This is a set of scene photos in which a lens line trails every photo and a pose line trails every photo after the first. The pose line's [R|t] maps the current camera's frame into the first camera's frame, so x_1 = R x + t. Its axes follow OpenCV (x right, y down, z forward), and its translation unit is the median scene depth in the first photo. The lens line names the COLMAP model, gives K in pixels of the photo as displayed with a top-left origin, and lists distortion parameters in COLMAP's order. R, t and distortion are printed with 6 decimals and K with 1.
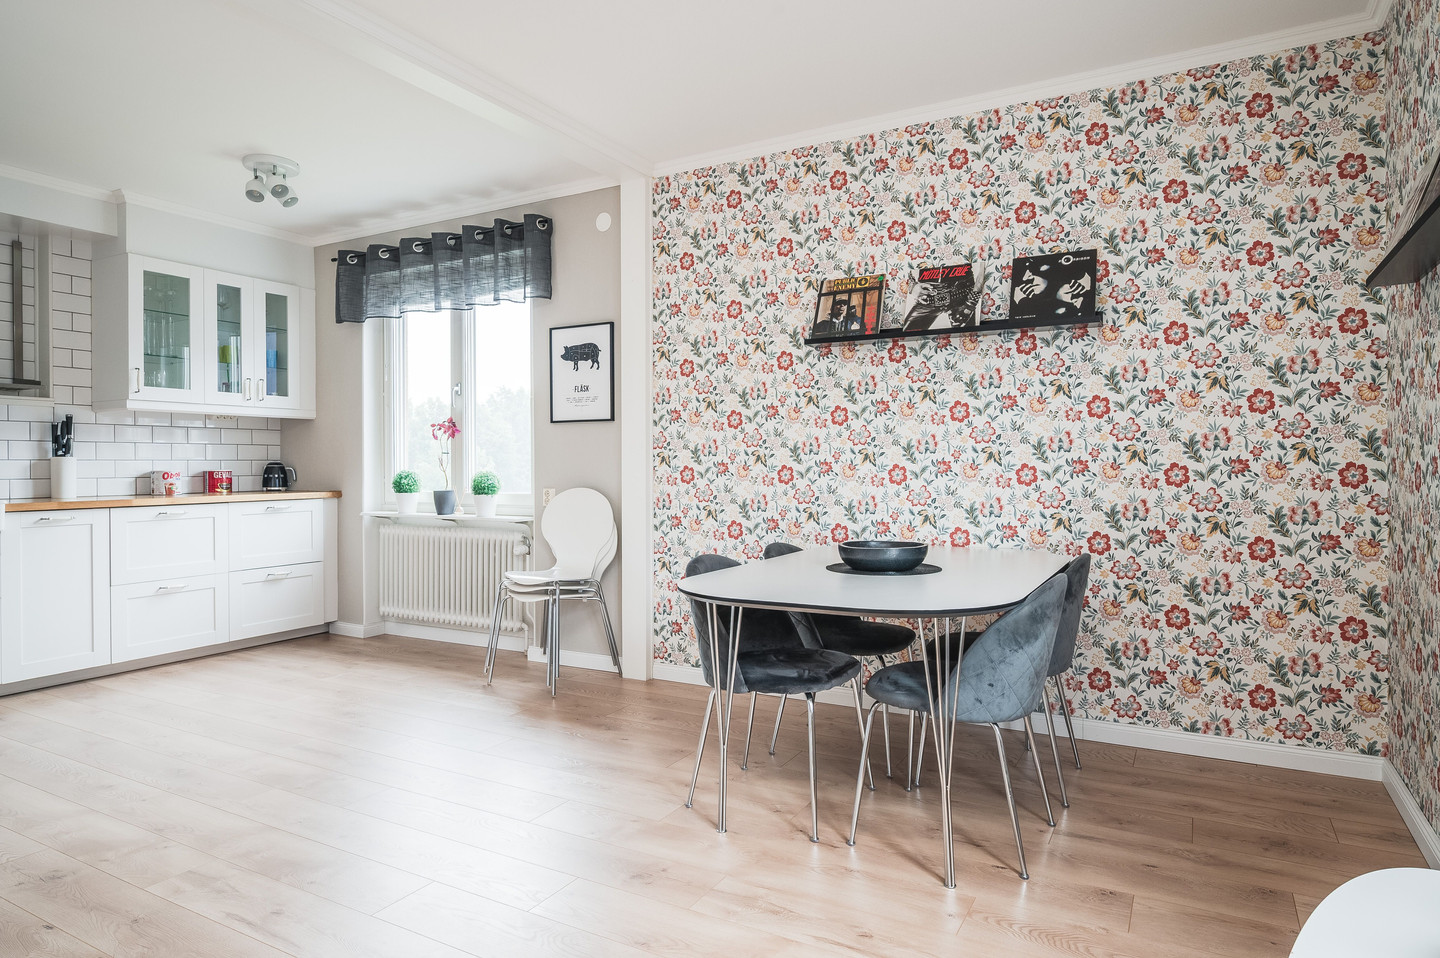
lens RADIAL K [[856.4, 0, 711.4], [0, 856.4, 465.3], [0, 0, 1]] dist [0.000539, -0.000530]
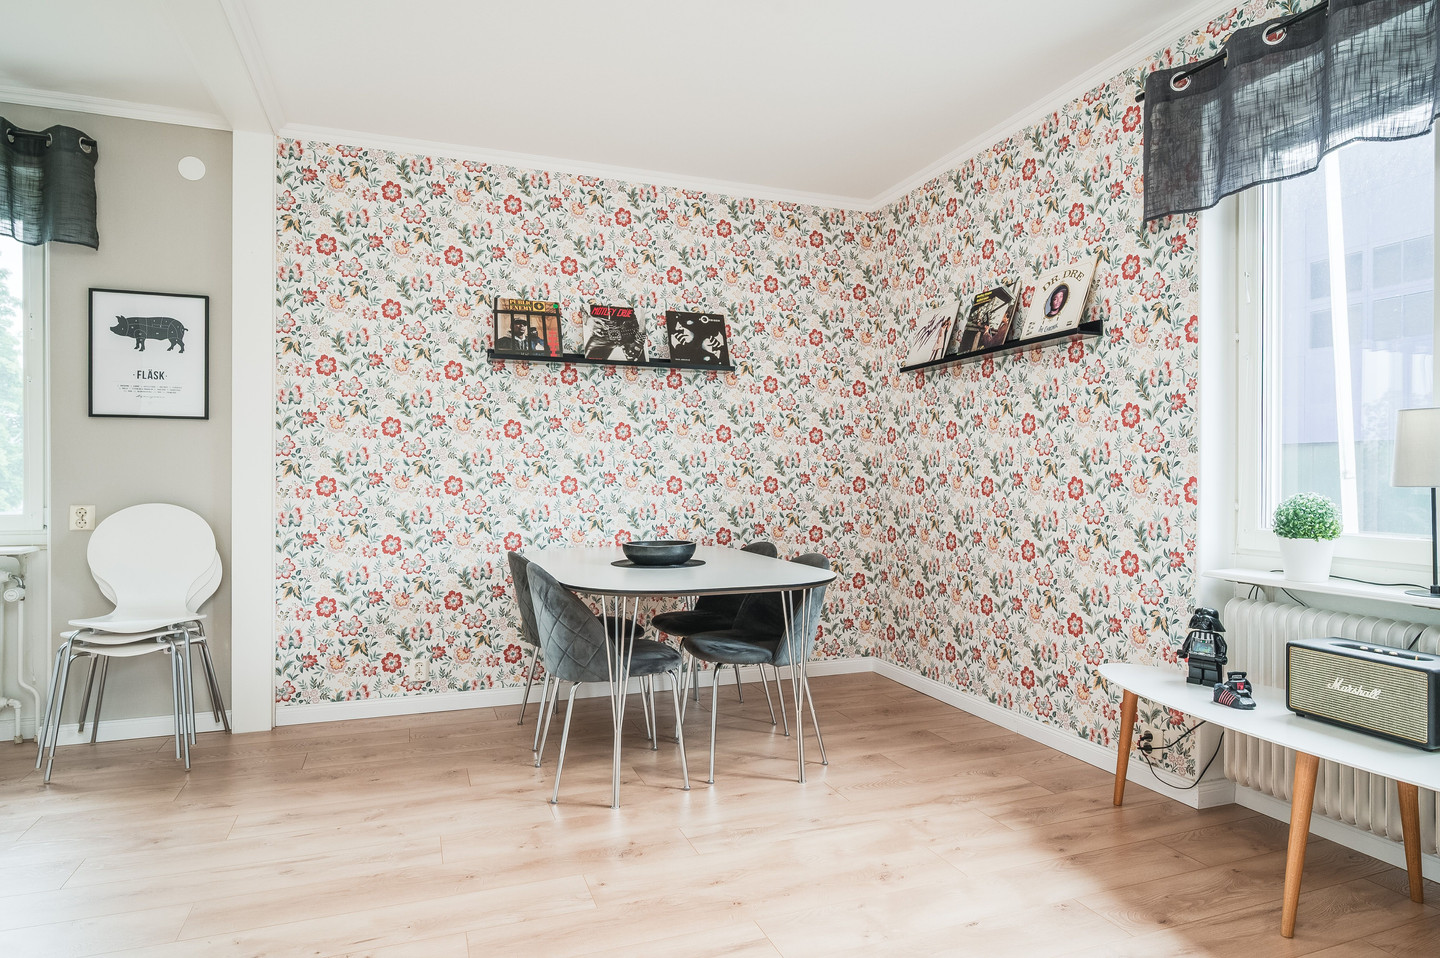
lens RADIAL K [[836.3, 0, 724.7], [0, 836.3, 479.4], [0, 0, 1]] dist [-0.002869, -0.000549]
pose [[0.640608, 0.003298, 0.767861, -0.486223], [-0.005160, 0.999987, 0.000010, 0.002313], [-0.767851, -0.003968, 0.640617, 0.148091]]
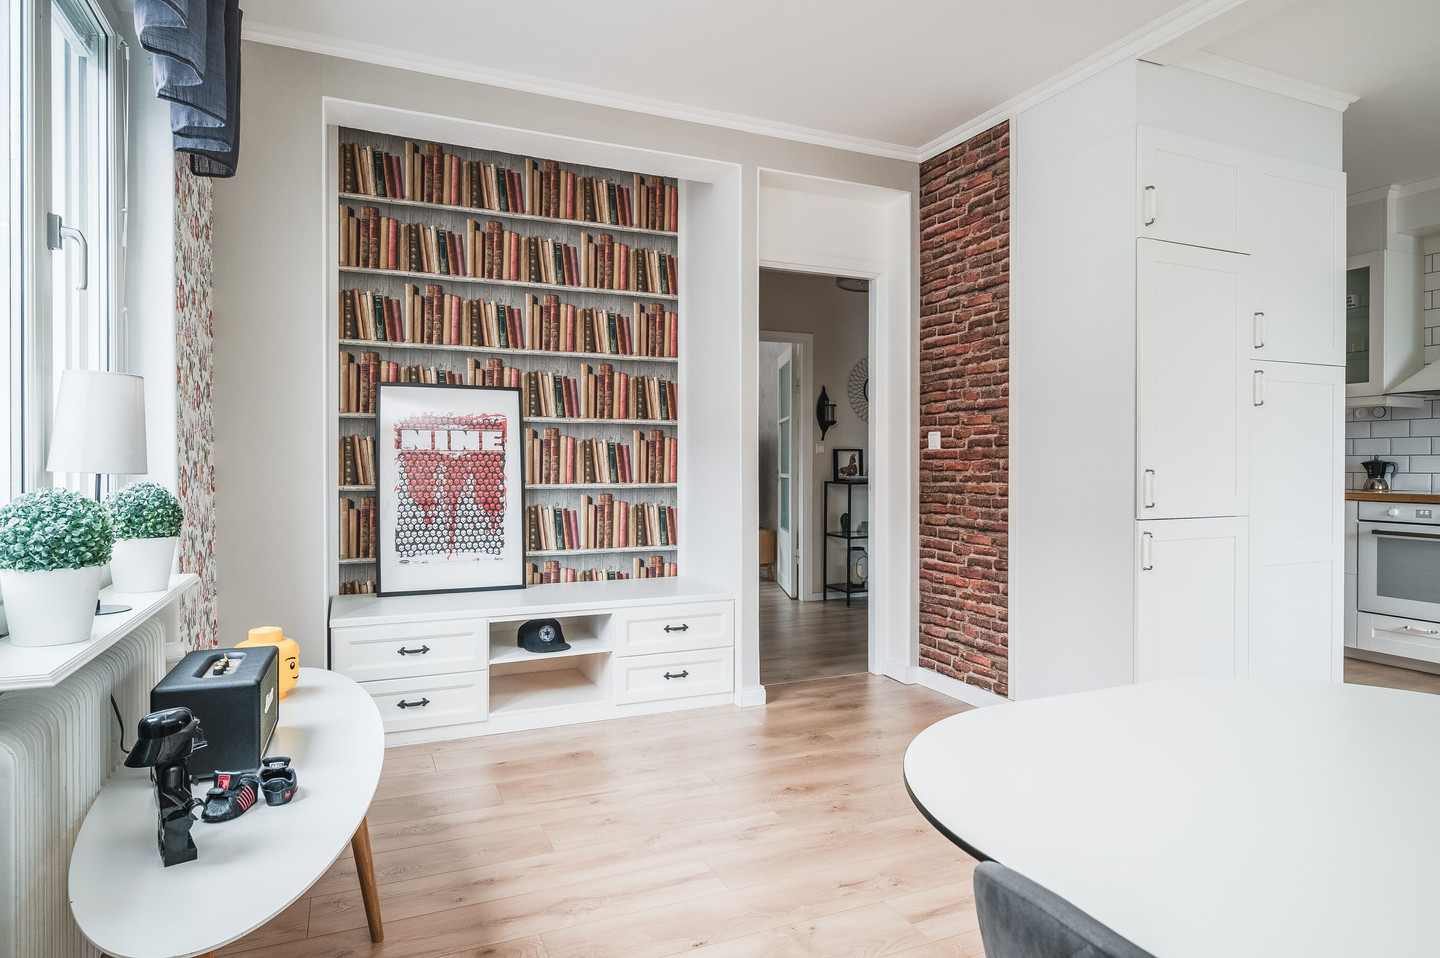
lens RADIAL K [[832.8, 0, 727.2], [0, 832.8, 470.3], [0, 0, 1]] dist [-0.002345, -0.000359]
pose [[-0.592613, 0.011622, -0.805403, 0.416079], [0.002655, 0.999919, 0.012475, -0.001447], [0.805483, 0.005255, -0.592596, 0.675207]]
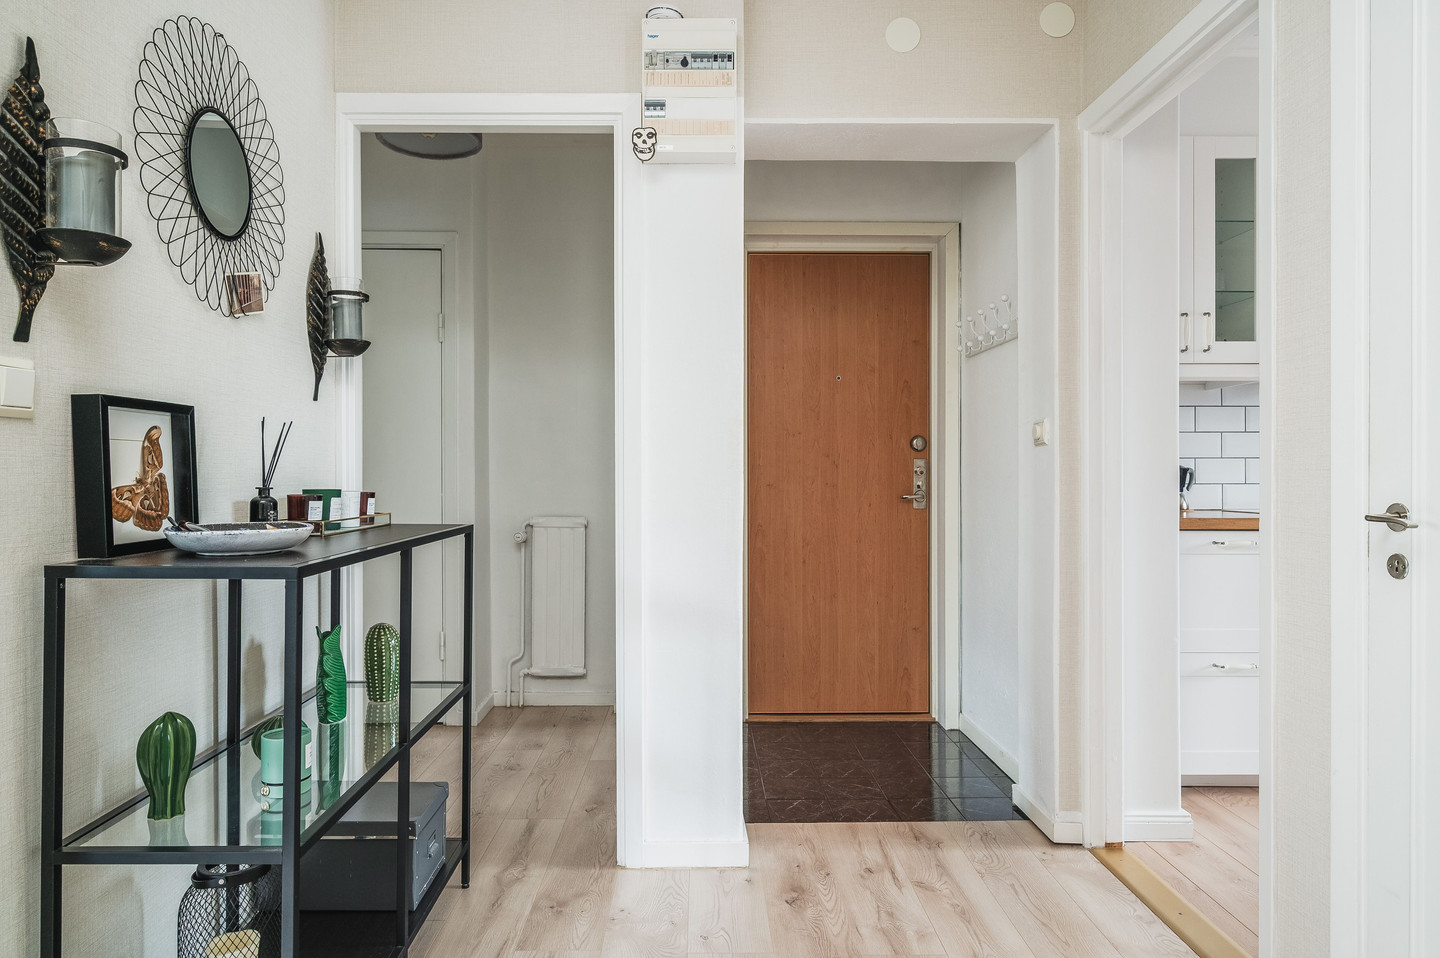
lens RADIAL K [[844.1, 0, 717.7], [0, 844.1, 488.8], [0, 0, 1]] dist [-0.000698, -0.000277]
pose [[0.493724, 0.019656, -0.869397, -0.701499], [-0.001496, 0.999762, 0.021754, 0.007197], [0.869618, -0.009440, 0.493636, -0.123564]]
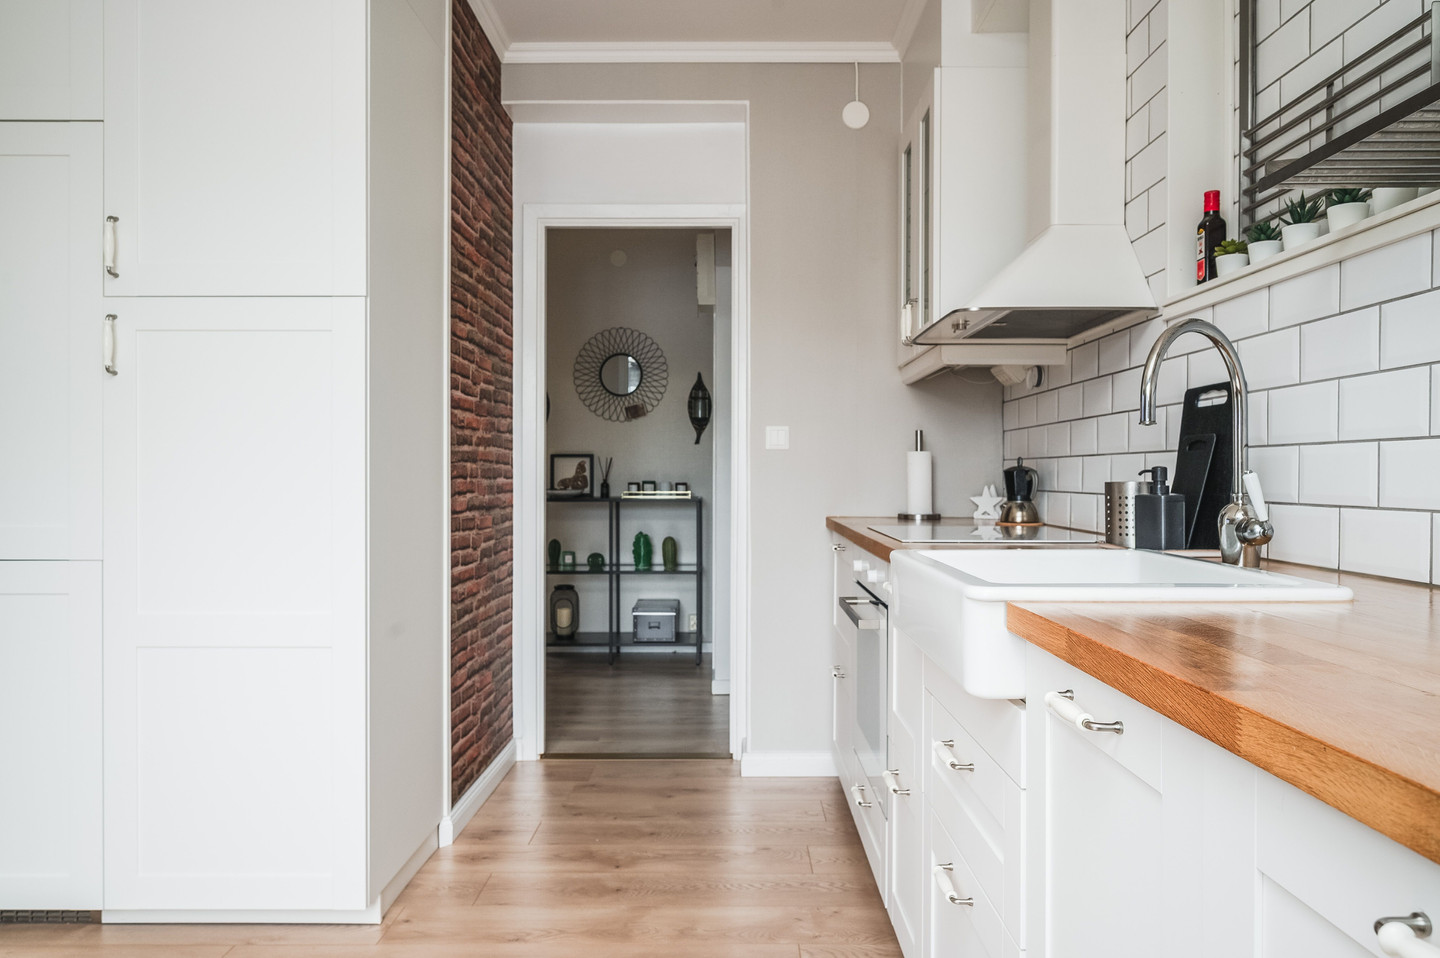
lens RADIAL K [[967.4, 0, 743.4], [0, 967.4, 478.0], [0, 0, 1]] dist [-0.002807, -0.000824]
pose [[-0.870092, 0.006860, -0.492841, -0.634677], [0.003913, 0.999968, 0.007012, 0.004358], [0.492873, 0.004172, -0.870091, 1.304001]]
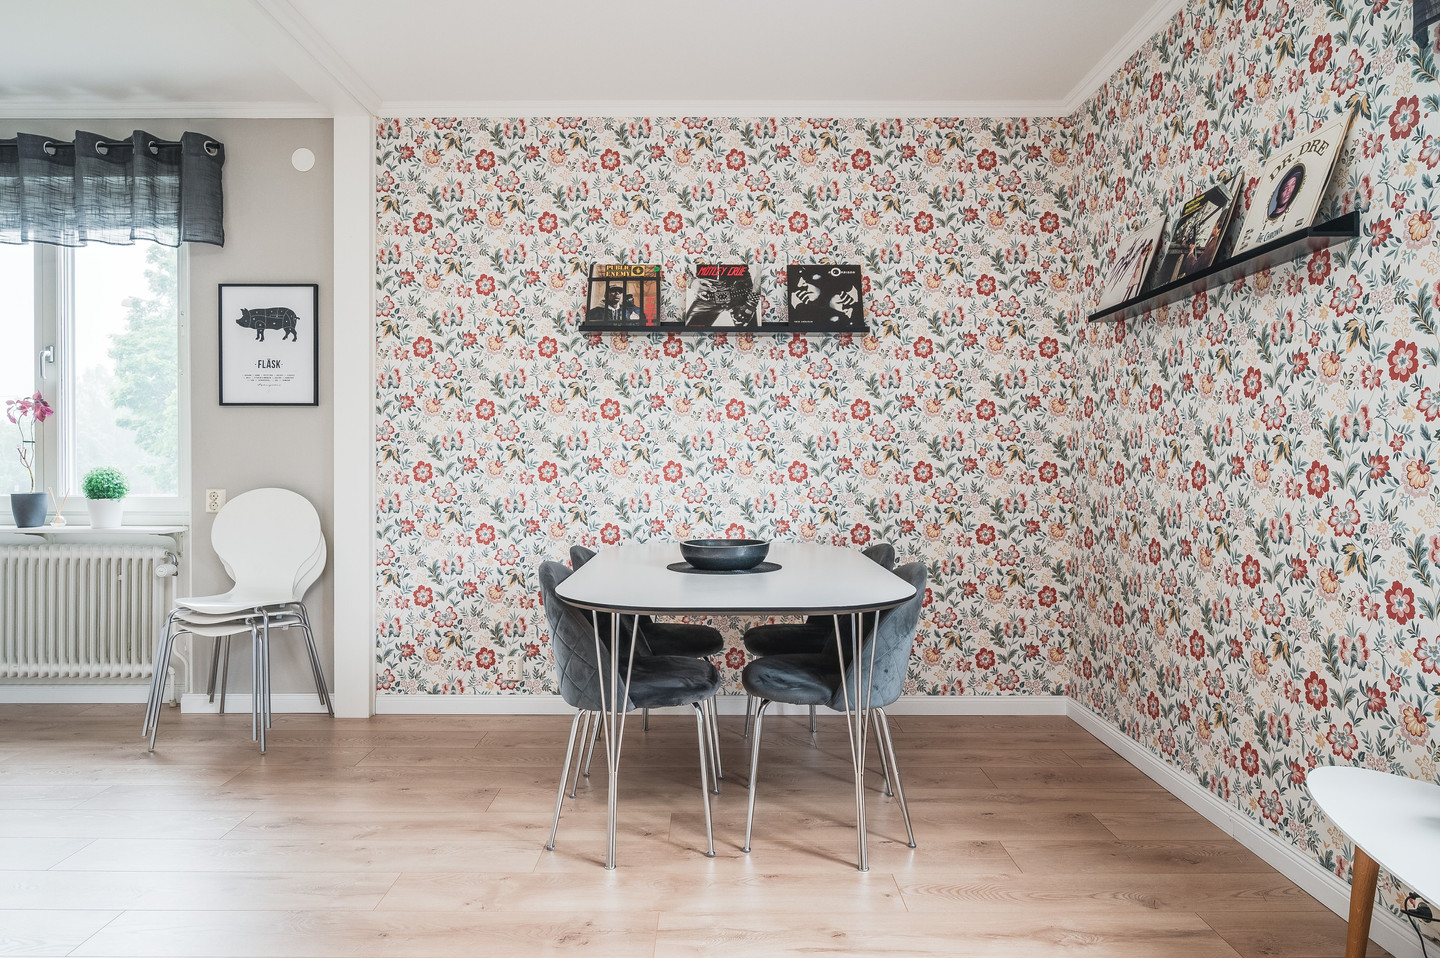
lens RADIAL K [[854.3, 0, 714.4], [0, 854.3, 469.3], [0, 0, 1]] dist [-0.001221, -0.001196]
pose [[0.872068, 0.001303, 0.489383, -0.218939], [-0.005418, 0.999961, 0.006994, 0.001117], [-0.489354, -0.008751, 0.872041, 0.123715]]
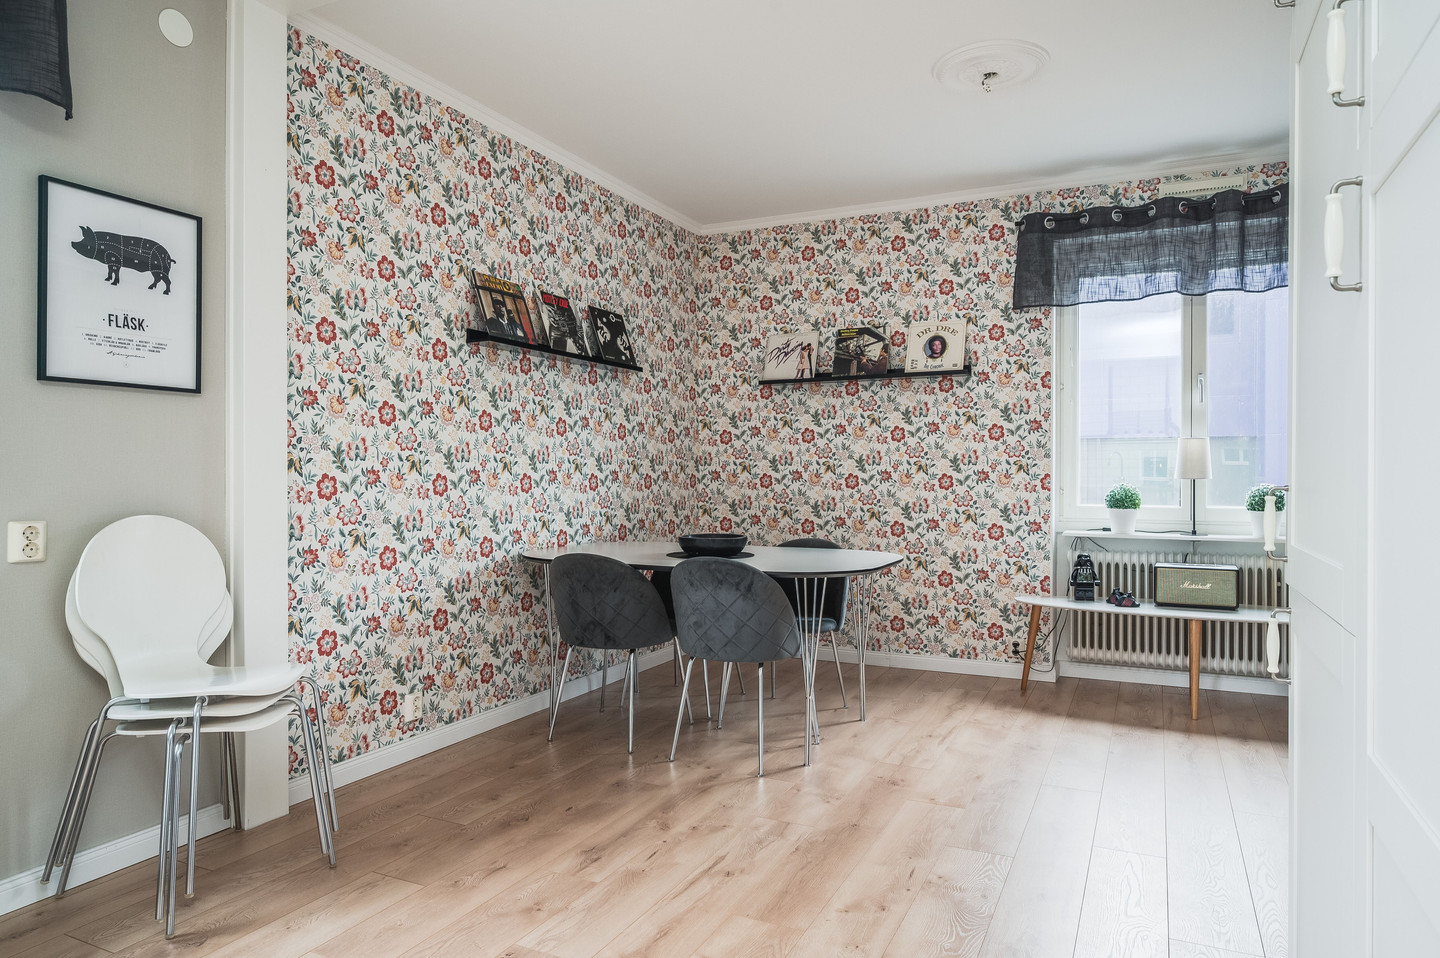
lens RADIAL K [[891.7, 0, 724.1], [0, 891.7, 480.1], [0, 0, 1]] dist [-0.007001, 0.000086]
pose [[-0.062236, -0.001918, 0.998060, -0.863476], [-0.000554, 0.999998, 0.001887, 0.004704], [-0.998061, -0.000436, -0.062237, 0.826318]]
